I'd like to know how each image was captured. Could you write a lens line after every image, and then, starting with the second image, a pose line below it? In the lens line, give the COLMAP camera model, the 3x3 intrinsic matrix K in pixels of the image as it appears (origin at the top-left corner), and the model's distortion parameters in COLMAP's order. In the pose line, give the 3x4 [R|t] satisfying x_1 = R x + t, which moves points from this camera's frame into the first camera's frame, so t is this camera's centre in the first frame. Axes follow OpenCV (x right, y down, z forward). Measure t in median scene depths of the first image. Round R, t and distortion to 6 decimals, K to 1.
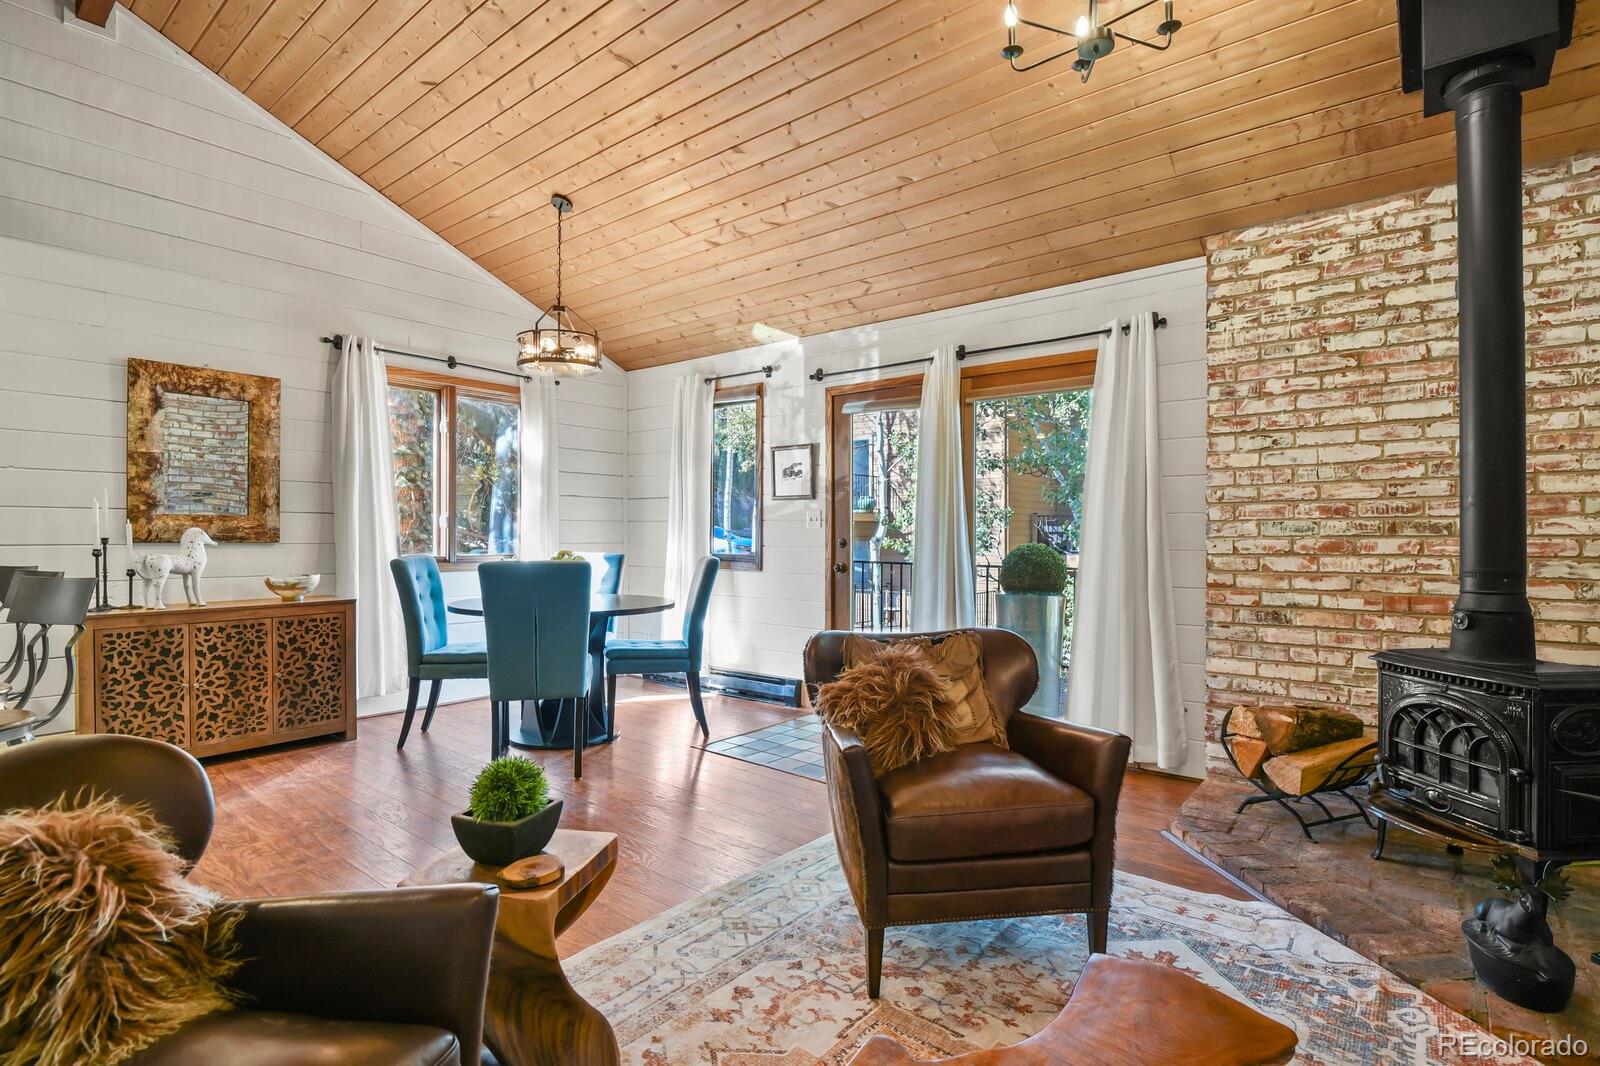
lens RADIAL K [[773.8, 0, 801.2], [0, 773.8, 539.9], [0, 0, 1]] dist [-0.002544, -0.006530]
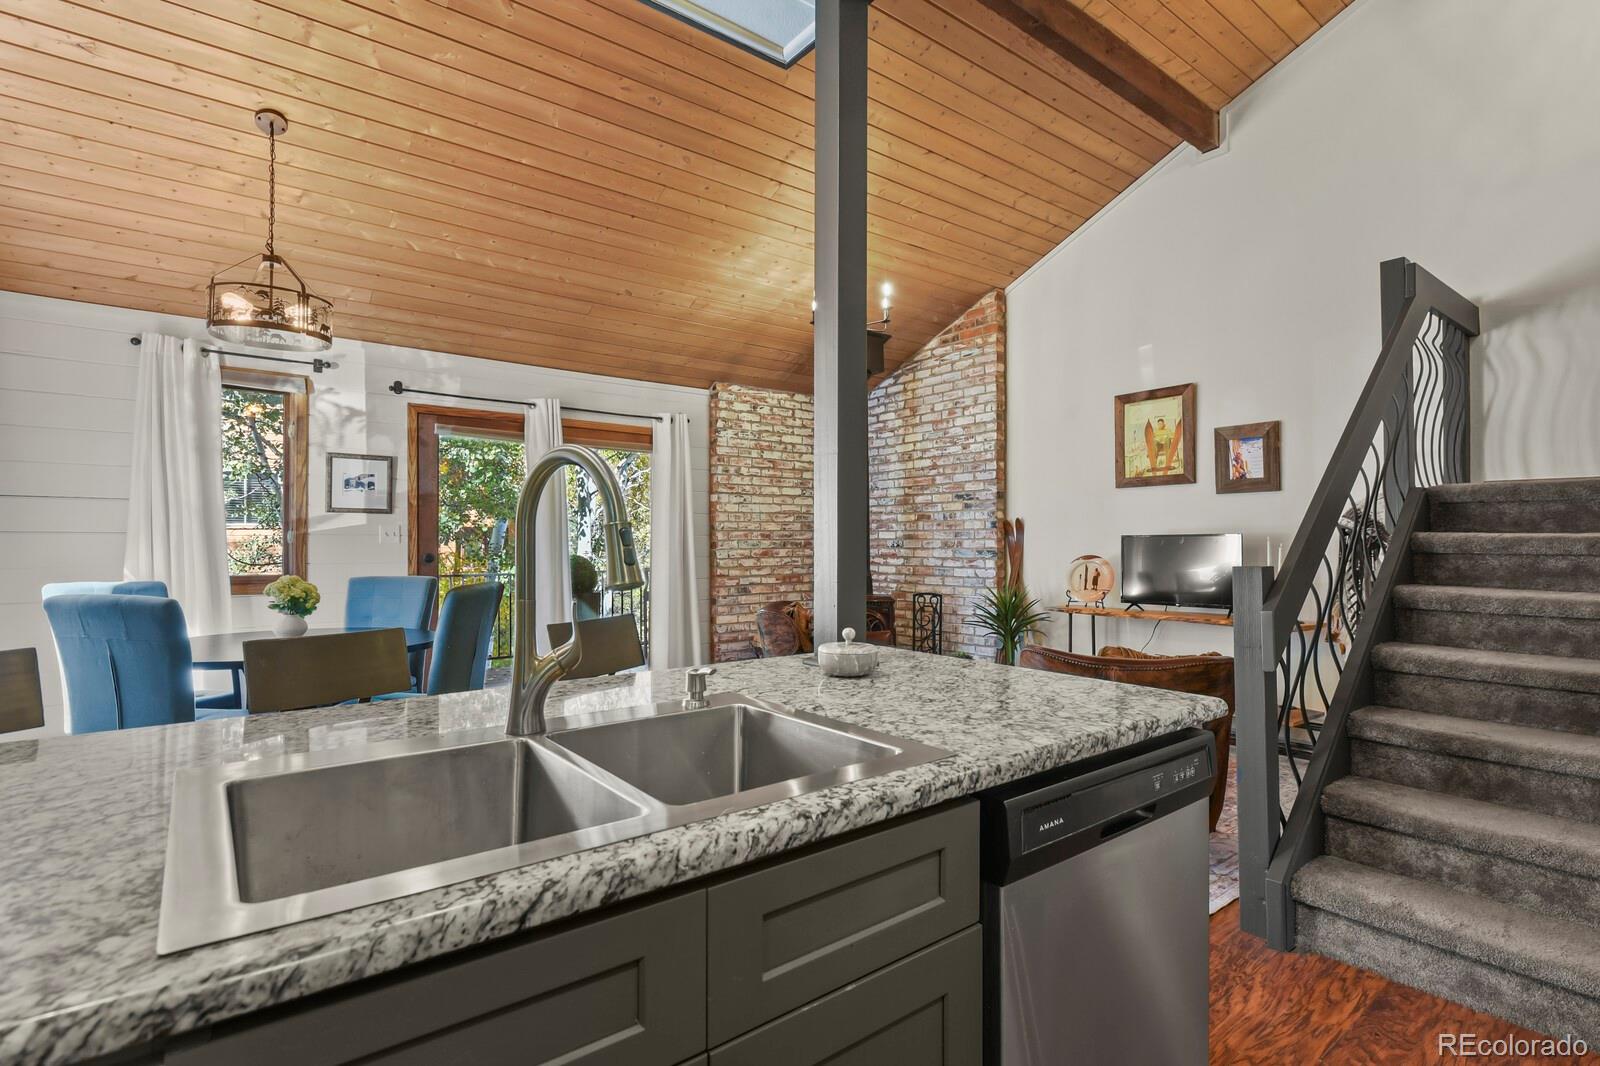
lens RADIAL K [[773.8, 0, 802.0], [0, 773.8, 540.1], [0, 0, 1]] dist [-0.002544, -0.006530]
pose [[0.223452, -0.001377, 0.974714, -1.087165], [0.006428, 0.999979, -0.000061, -0.021704], [-0.974694, 0.006279, 0.223457, 0.374096]]
